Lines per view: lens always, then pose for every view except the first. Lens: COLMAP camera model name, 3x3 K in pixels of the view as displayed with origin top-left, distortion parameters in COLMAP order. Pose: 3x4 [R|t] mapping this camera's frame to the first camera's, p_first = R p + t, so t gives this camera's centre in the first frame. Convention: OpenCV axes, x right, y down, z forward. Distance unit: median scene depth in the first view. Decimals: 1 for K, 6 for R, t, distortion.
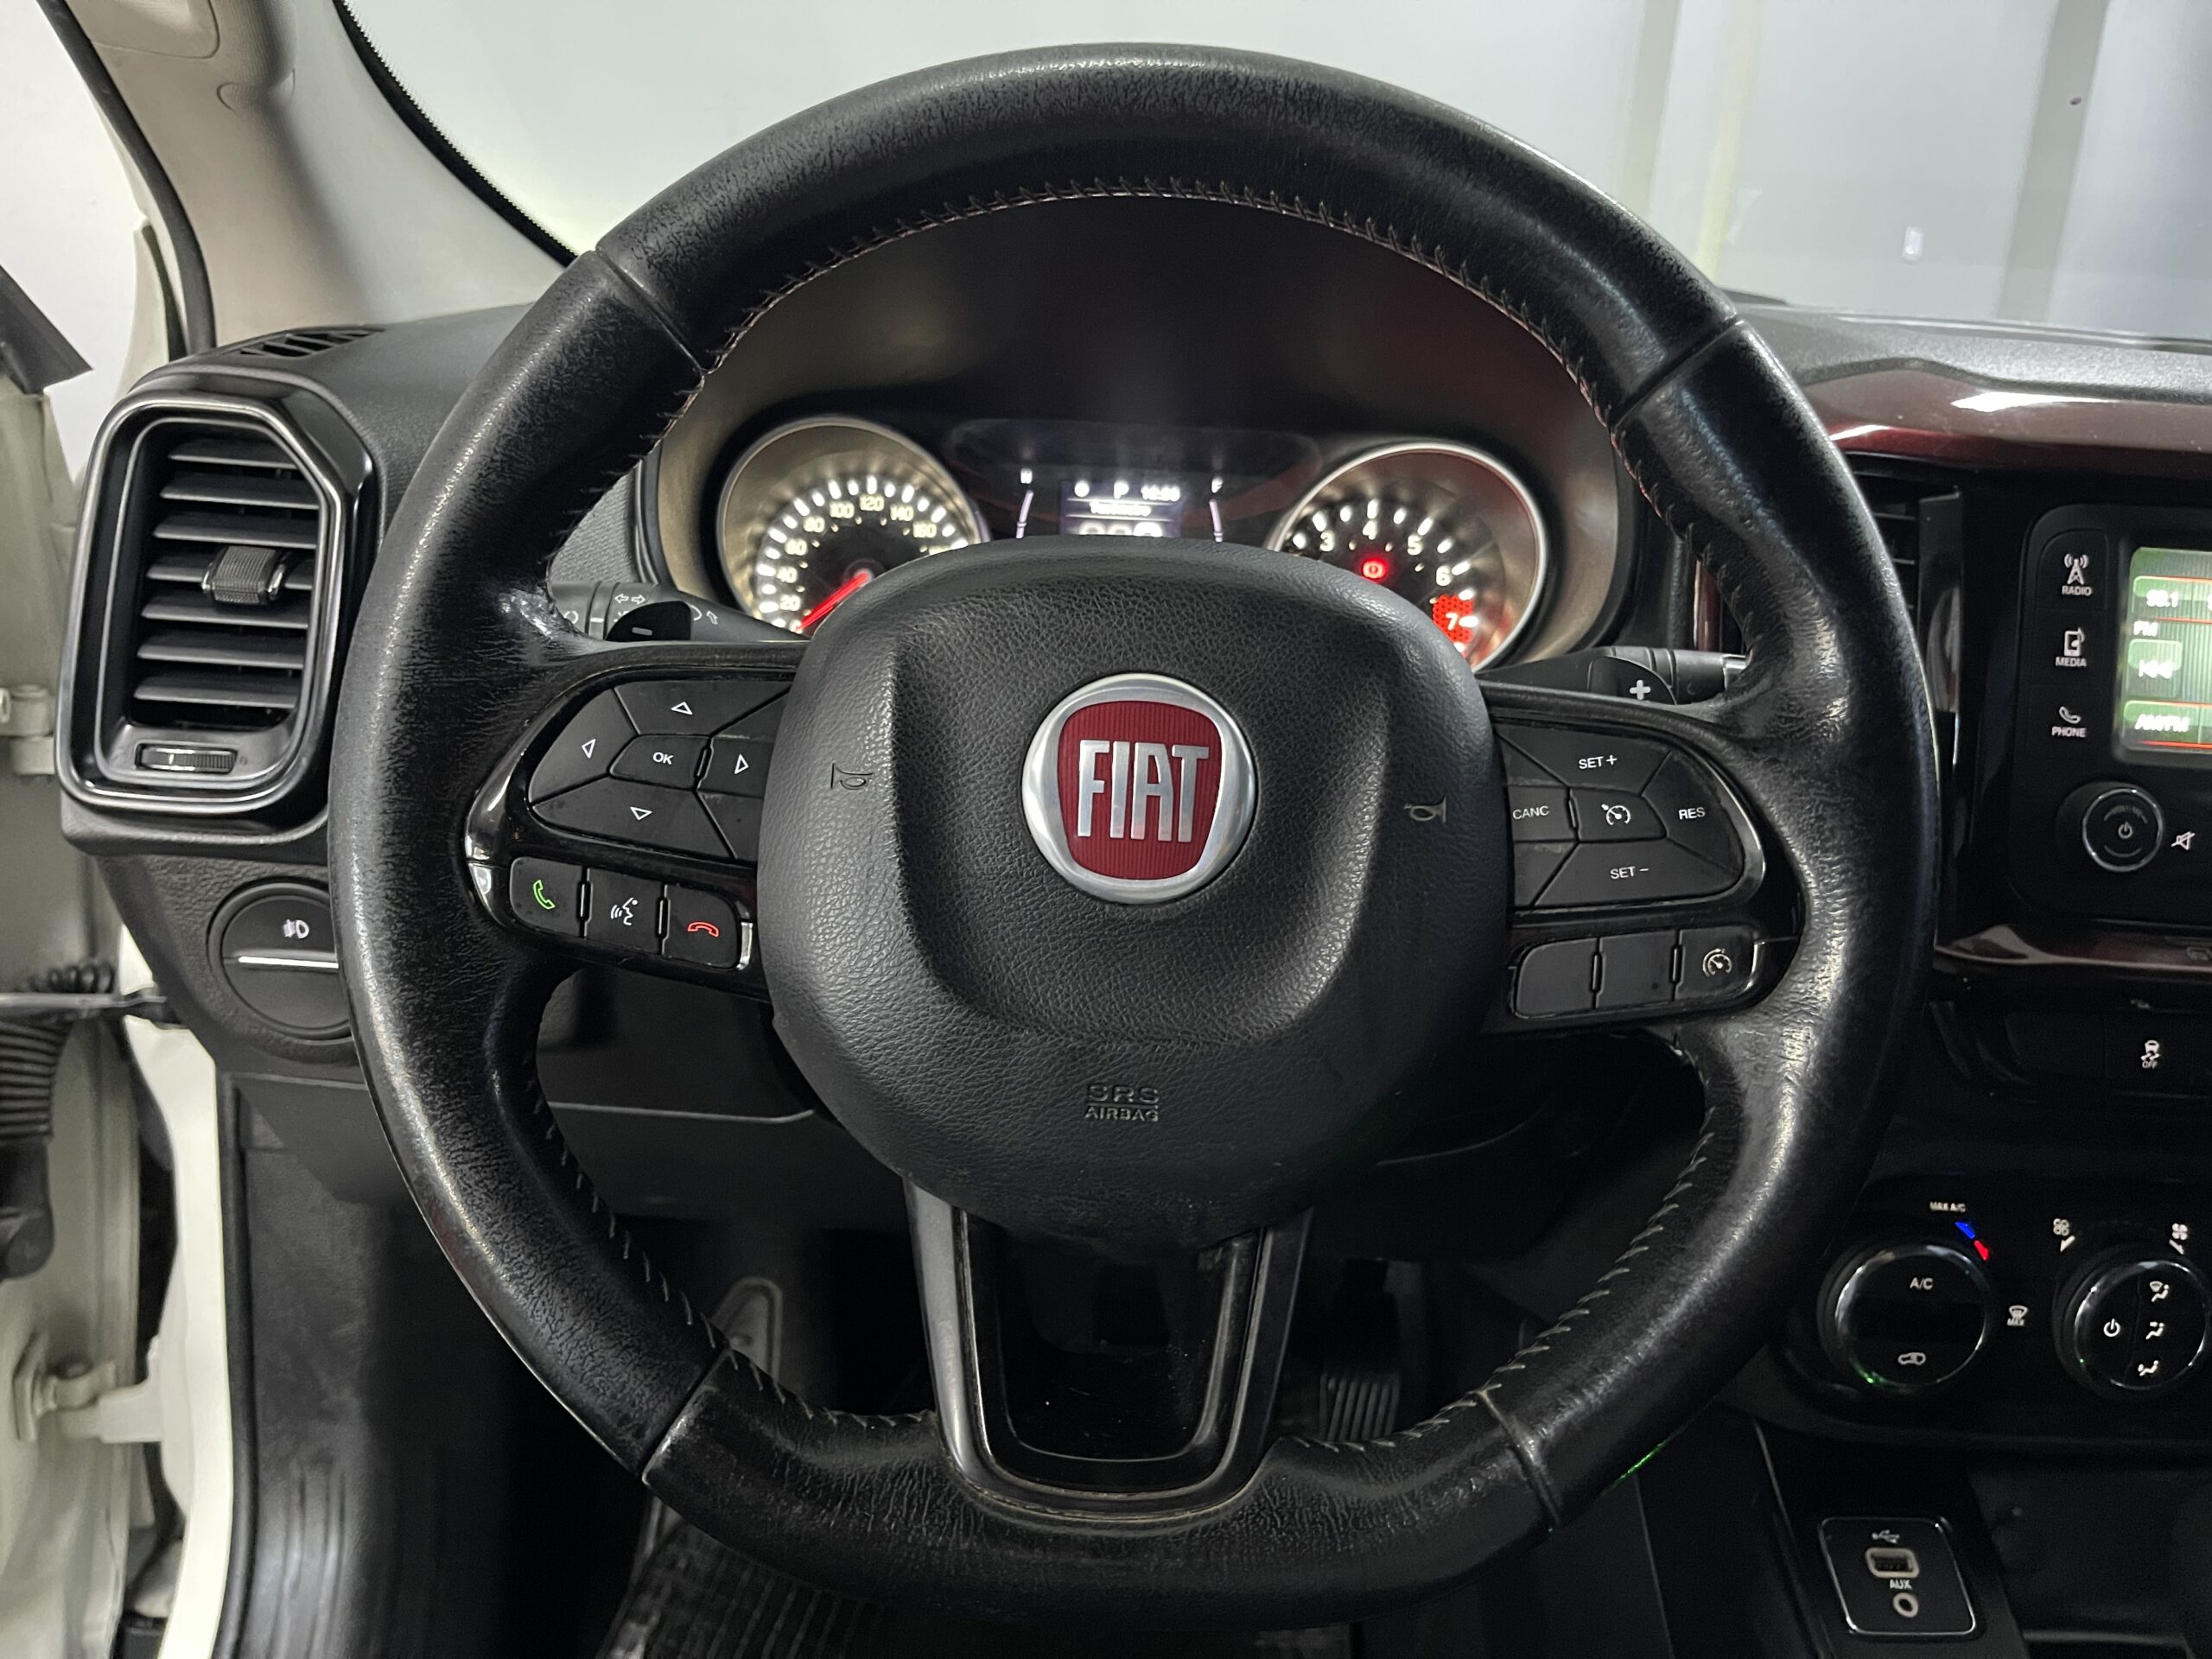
lens RADIAL K [[1690.6, 0, 1073.0], [0, 1690.6, 831.4], [0, 0, 1]] dist [0.139915, -0.202167]
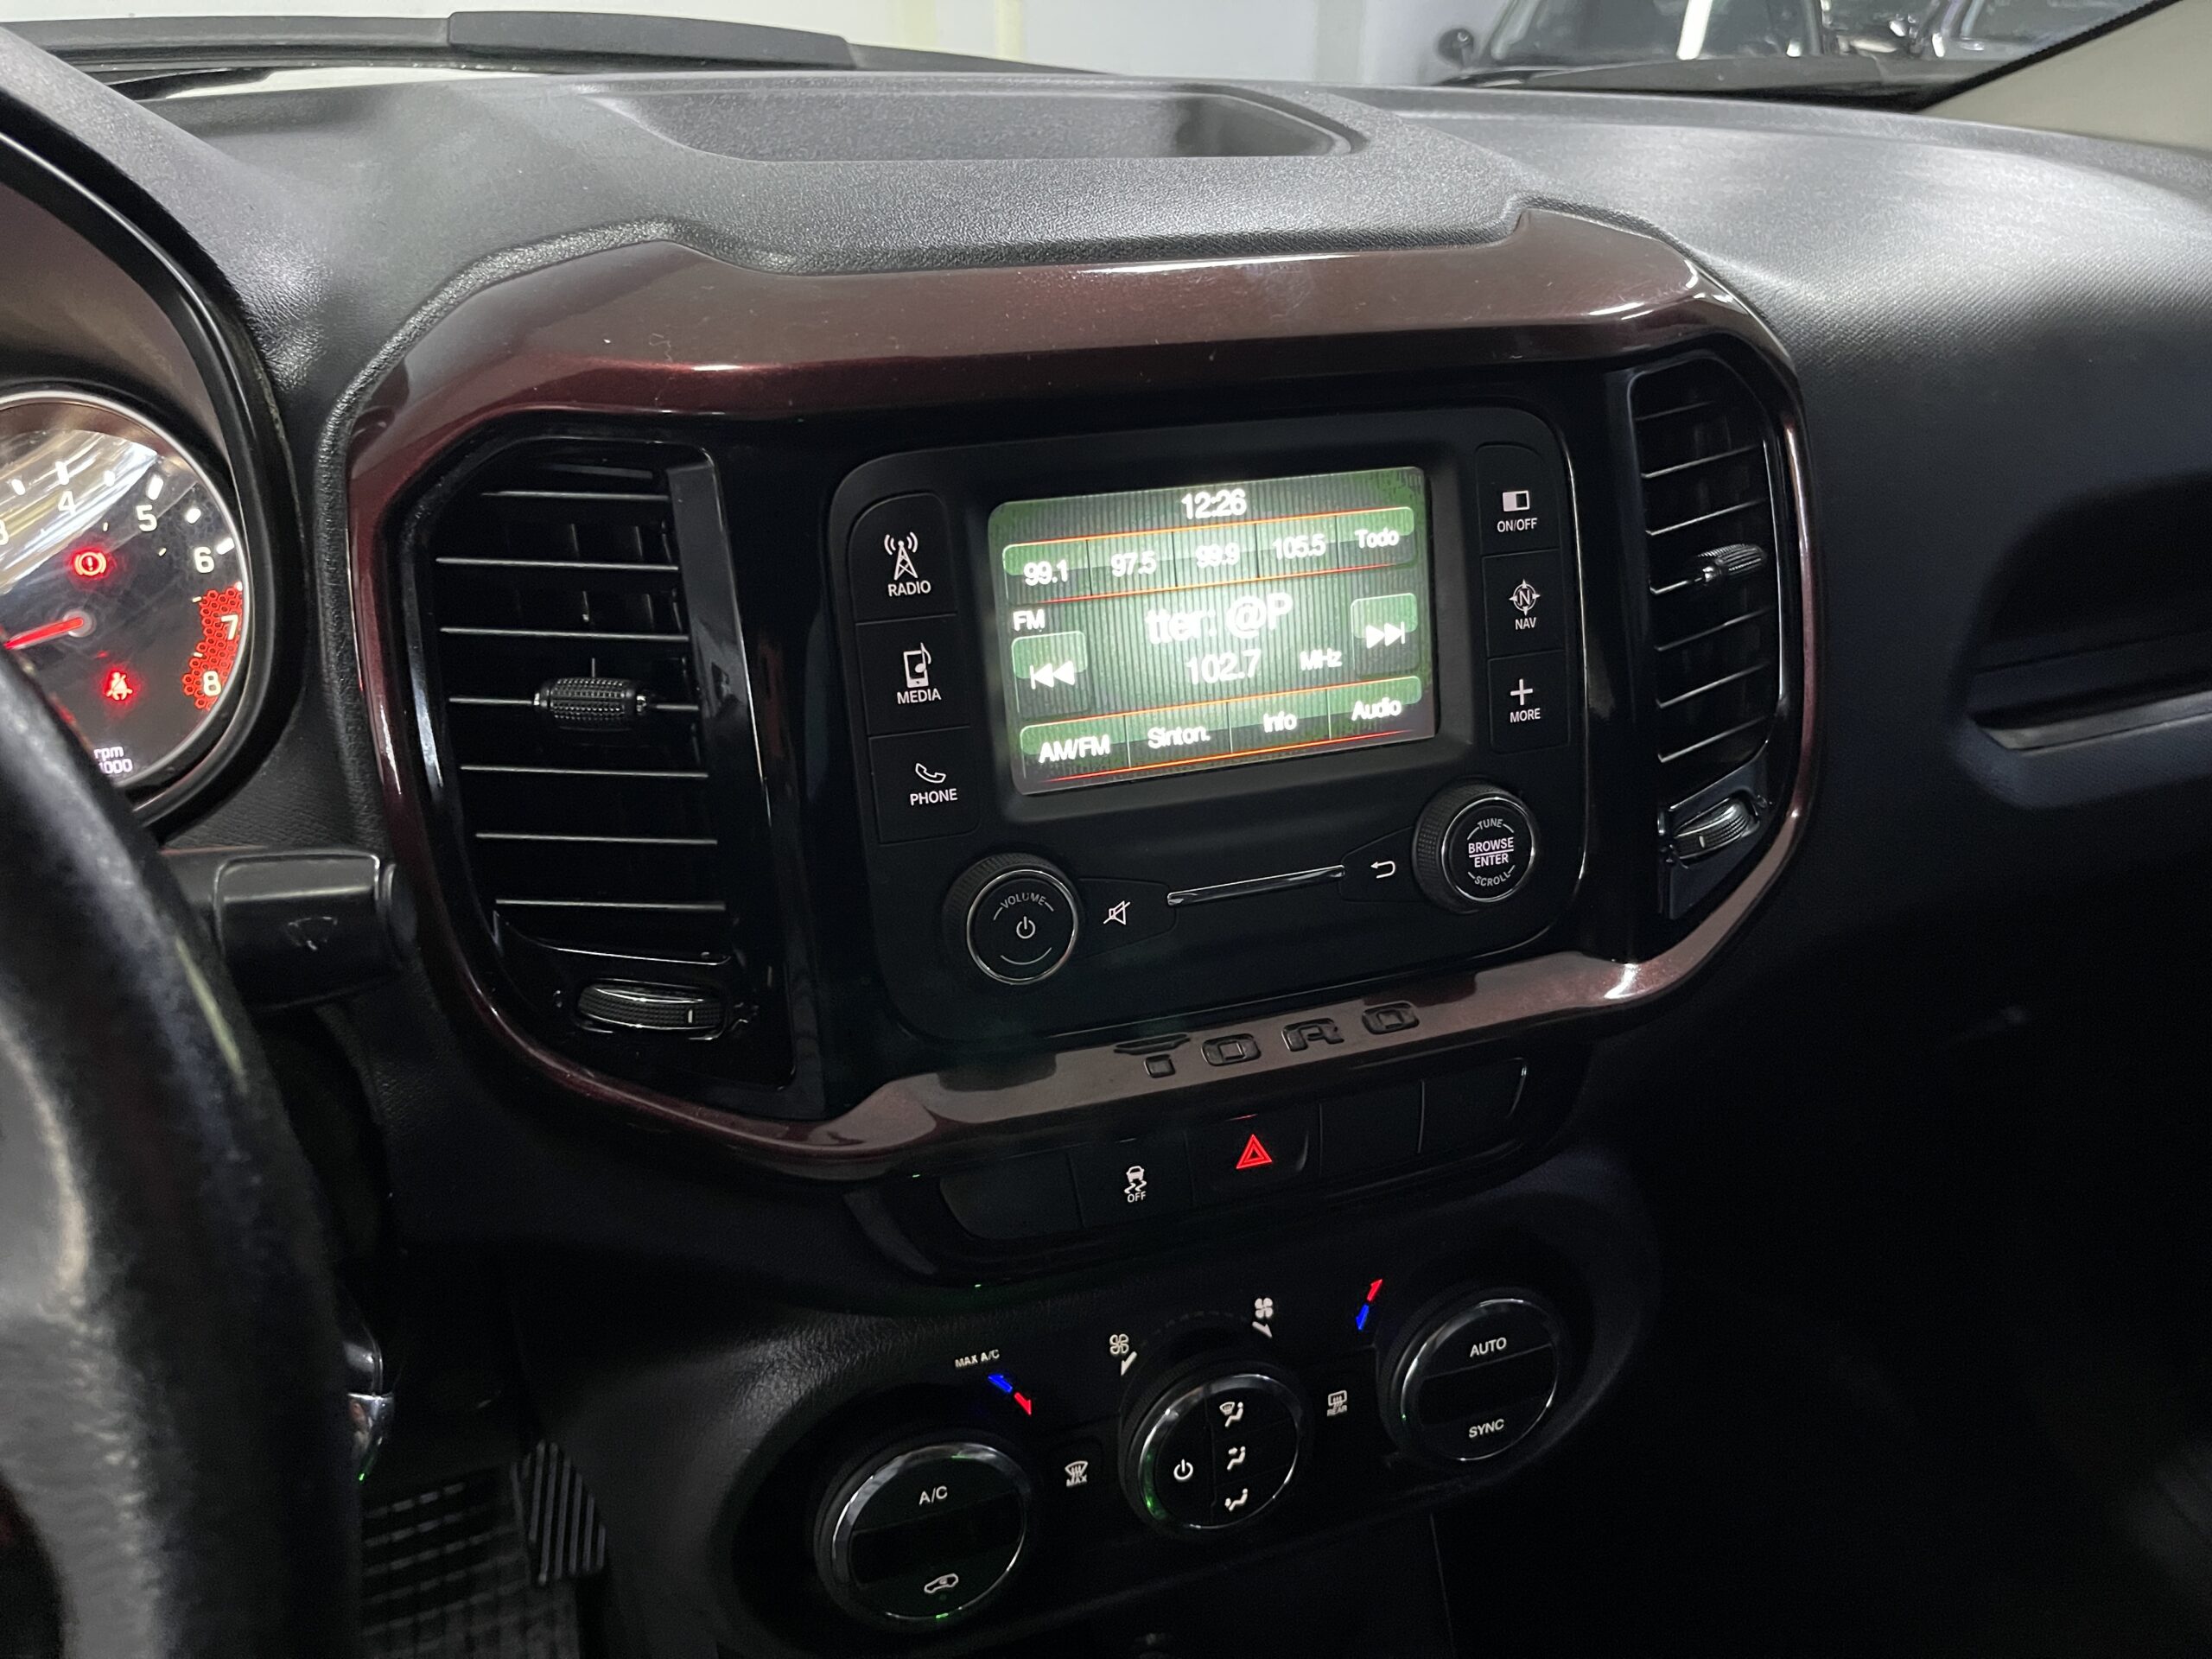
lens RADIAL K [[1724.9, 0, 1106.0], [0, 1724.9, 829.5], [0, 0, 1]] dist [0.031129, -0.002847]
pose [[0.943107, -0.193583, 0.270324, 0.432295], [0.146894, 0.971971, 0.183560, -0.152319], [-0.298281, -0.133408, 0.945109, 0.320745]]
